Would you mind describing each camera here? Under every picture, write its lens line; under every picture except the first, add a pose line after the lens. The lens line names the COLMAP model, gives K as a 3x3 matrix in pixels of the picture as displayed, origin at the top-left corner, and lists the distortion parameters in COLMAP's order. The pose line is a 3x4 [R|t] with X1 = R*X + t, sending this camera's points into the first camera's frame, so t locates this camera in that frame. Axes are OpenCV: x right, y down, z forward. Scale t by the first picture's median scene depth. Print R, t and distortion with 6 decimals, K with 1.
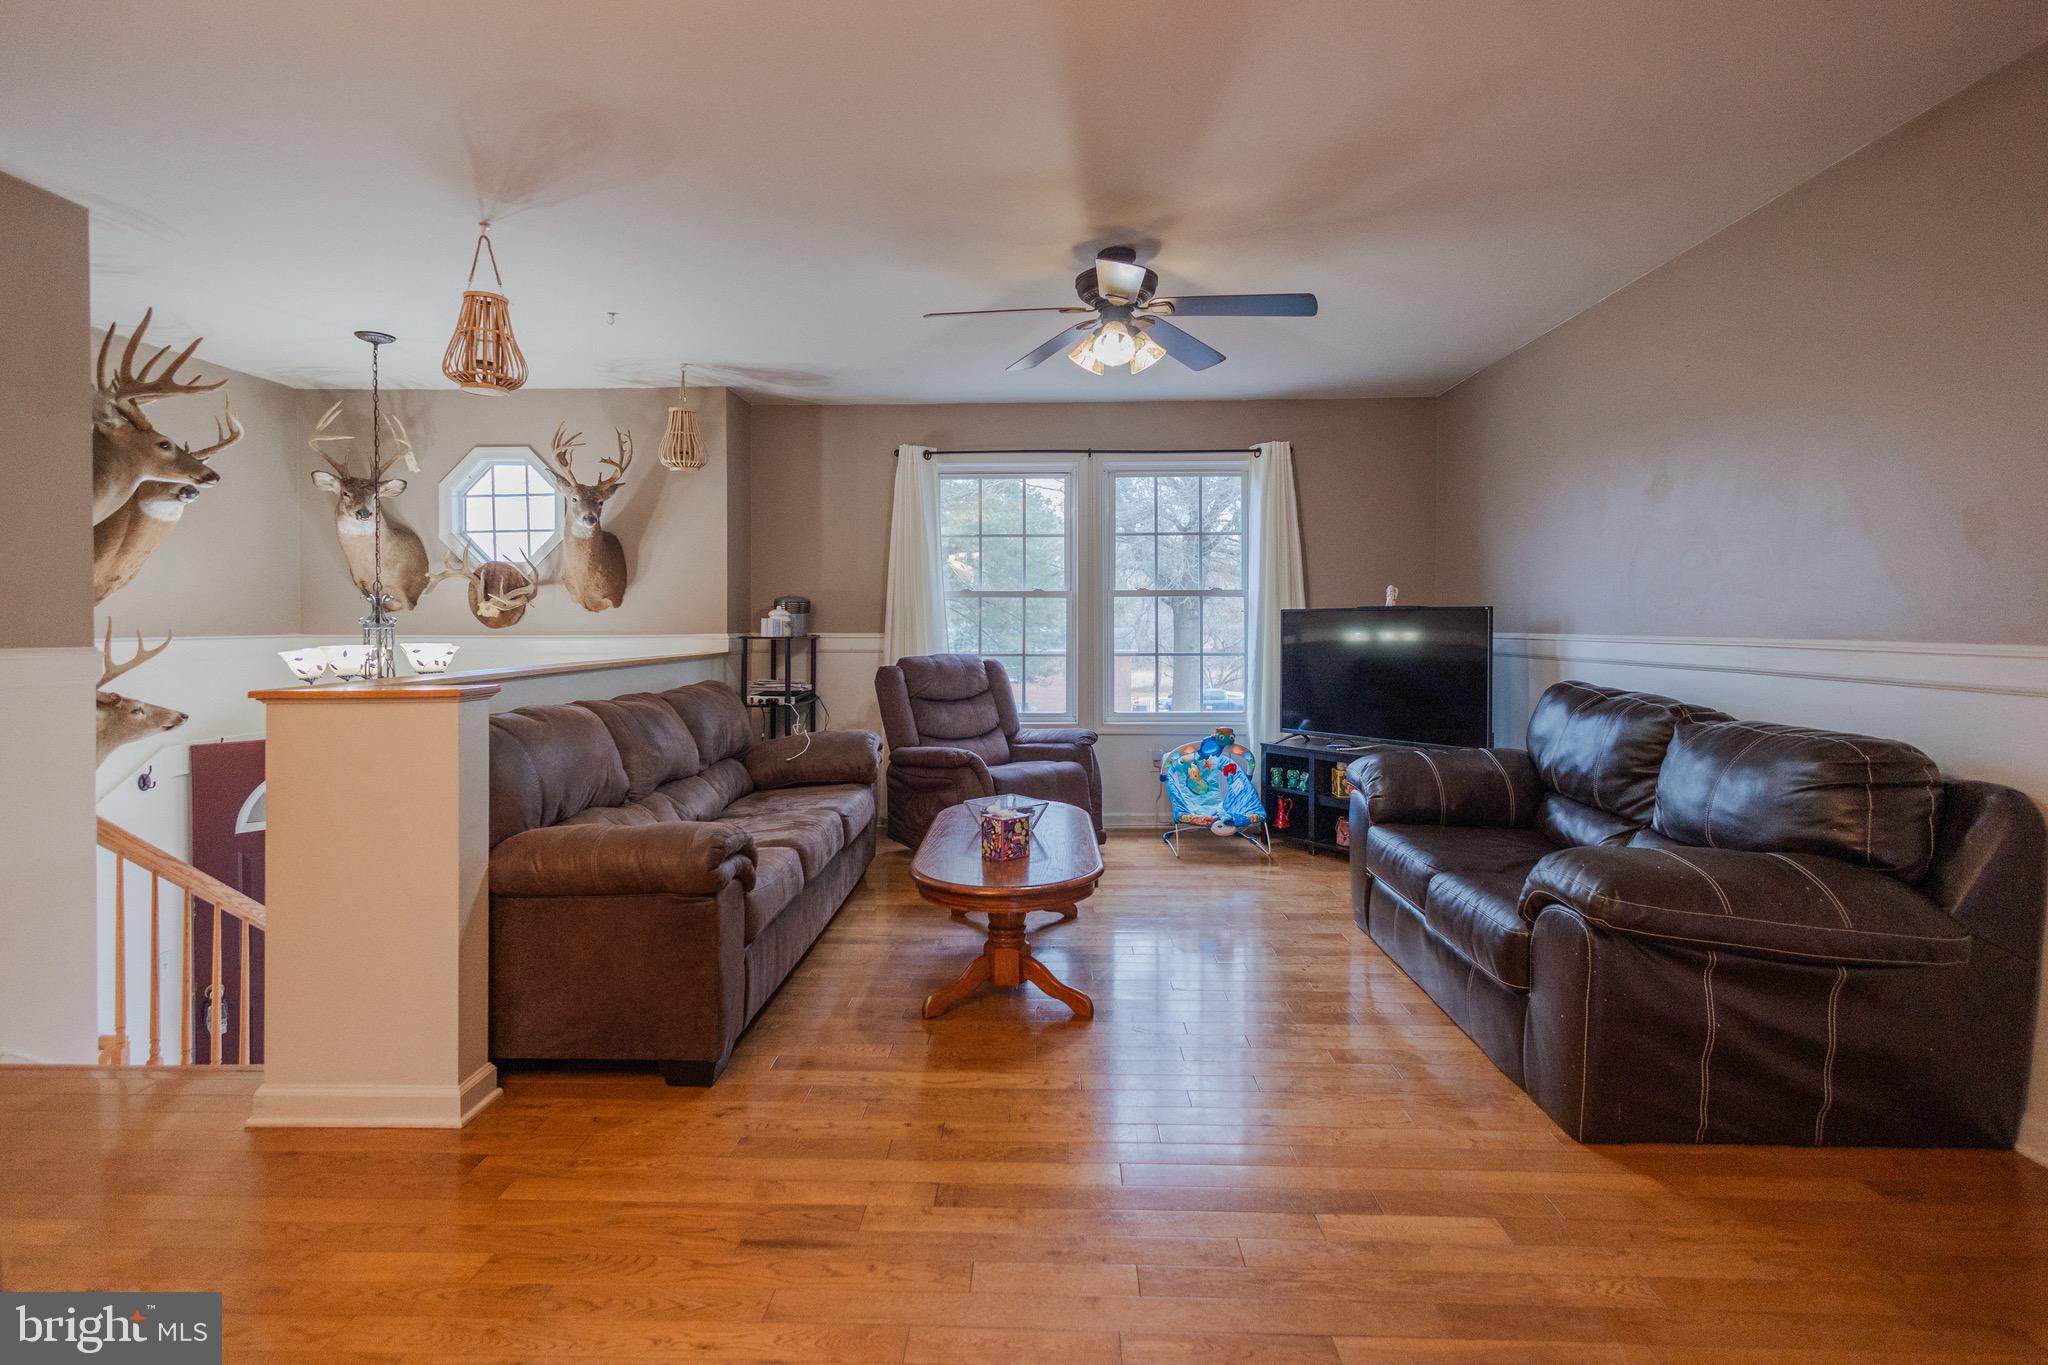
lens RADIAL K [[967.6, 0, 1027.4], [0, 967.6, 631.1], [0, 0, 1]] dist [0.000433, -0.000396]
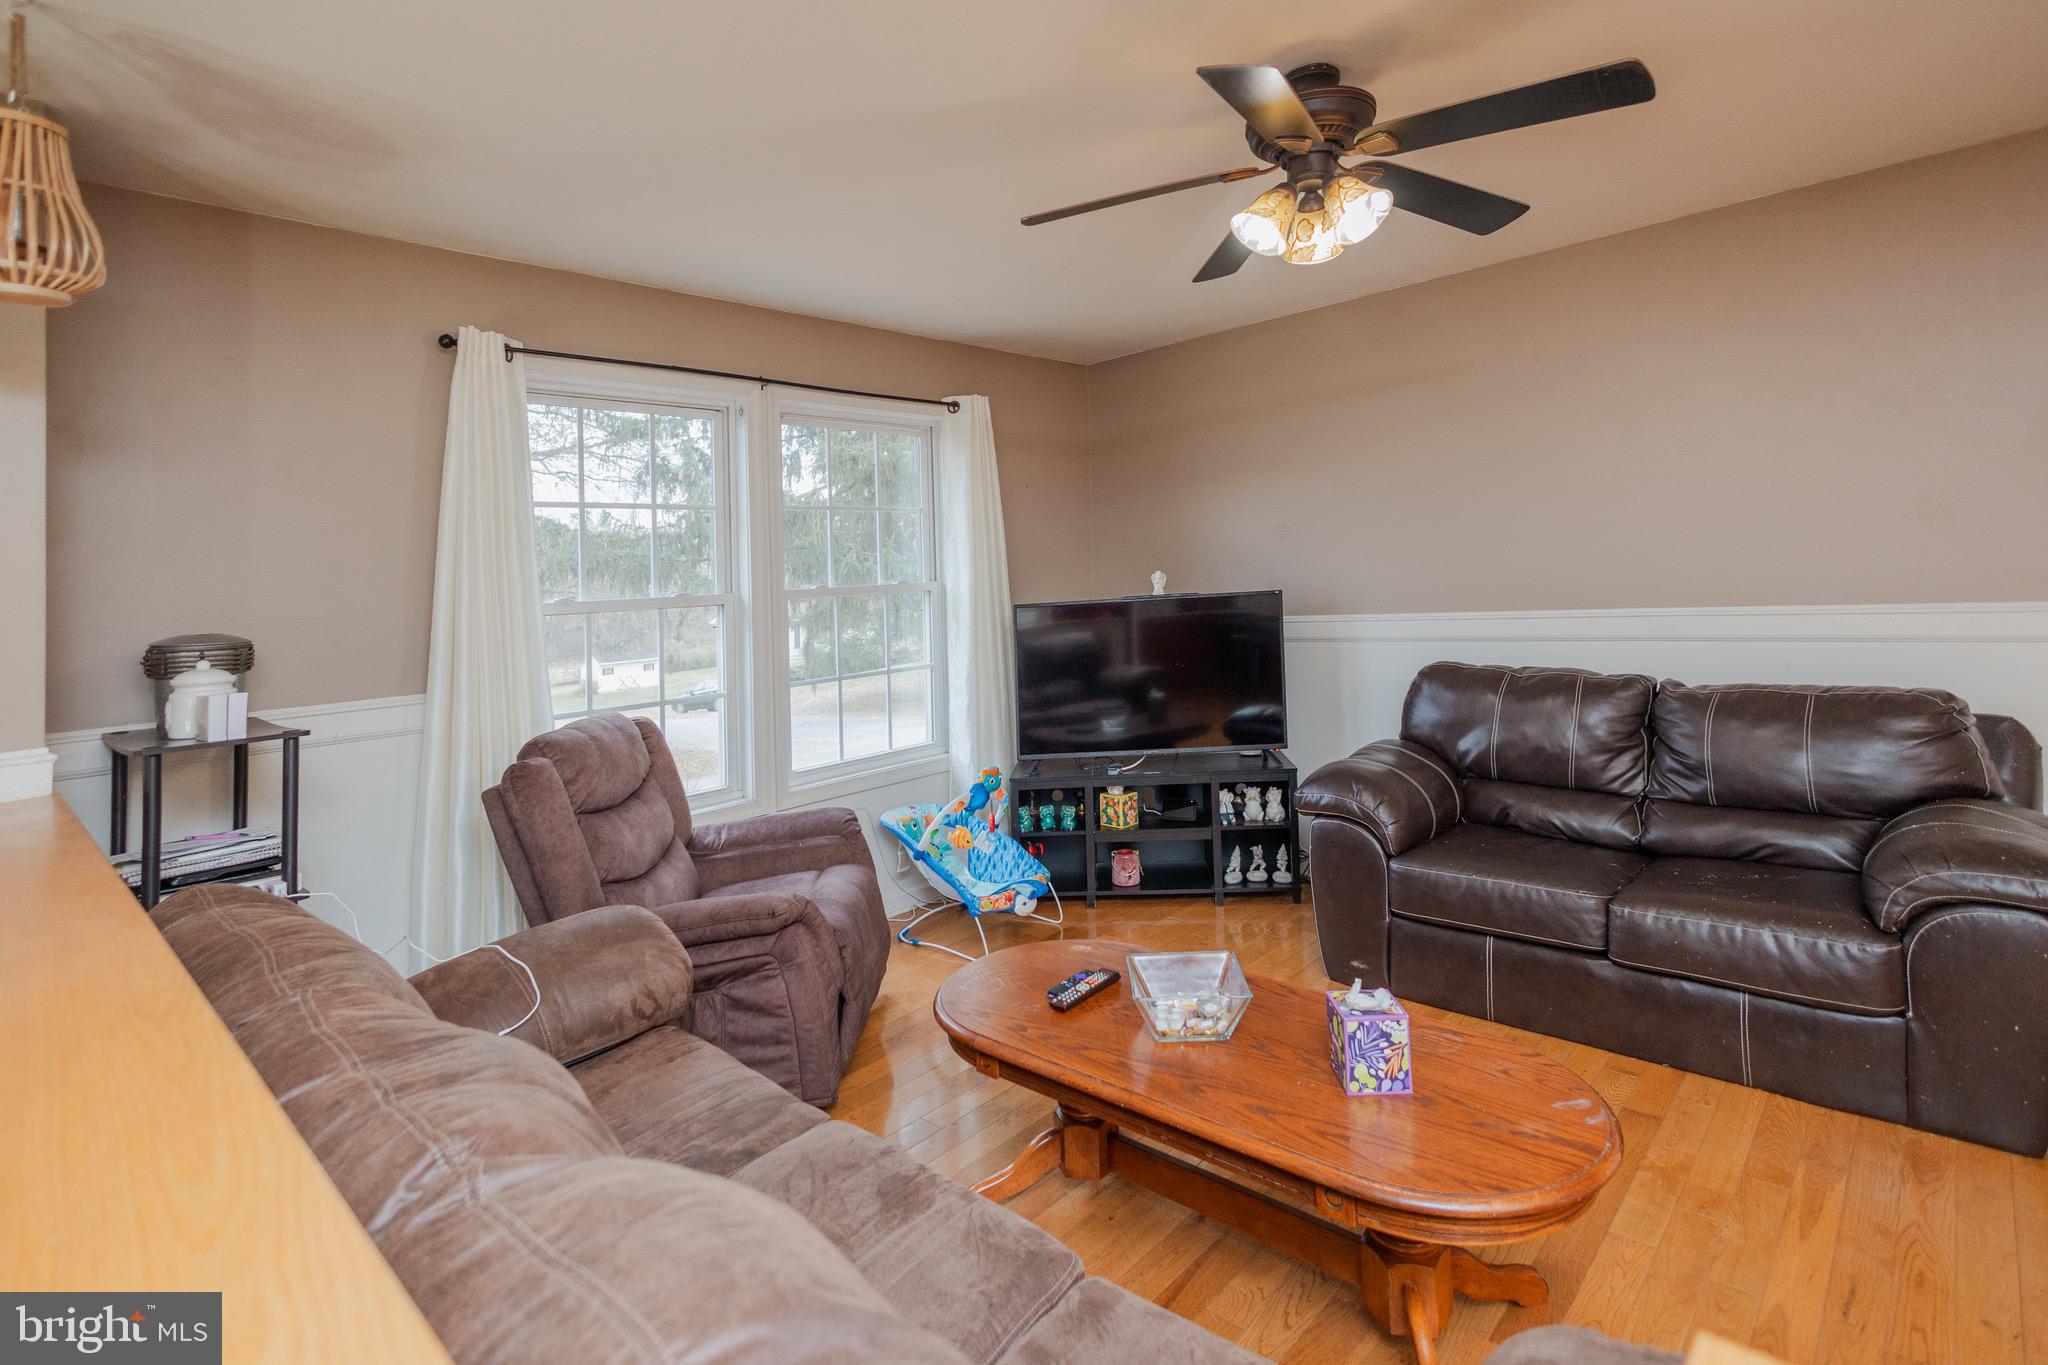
lens RADIAL K [[967.6, 0, 1027.4], [0, 967.6, 631.1], [0, 0, 1]] dist [0.000433, -0.000396]
pose [[0.702410, -0.072466, 0.708074, -0.292405], [0.070900, 0.996980, 0.031701, -0.027194], [-0.708233, 0.027936, 0.705426, 0.432008]]
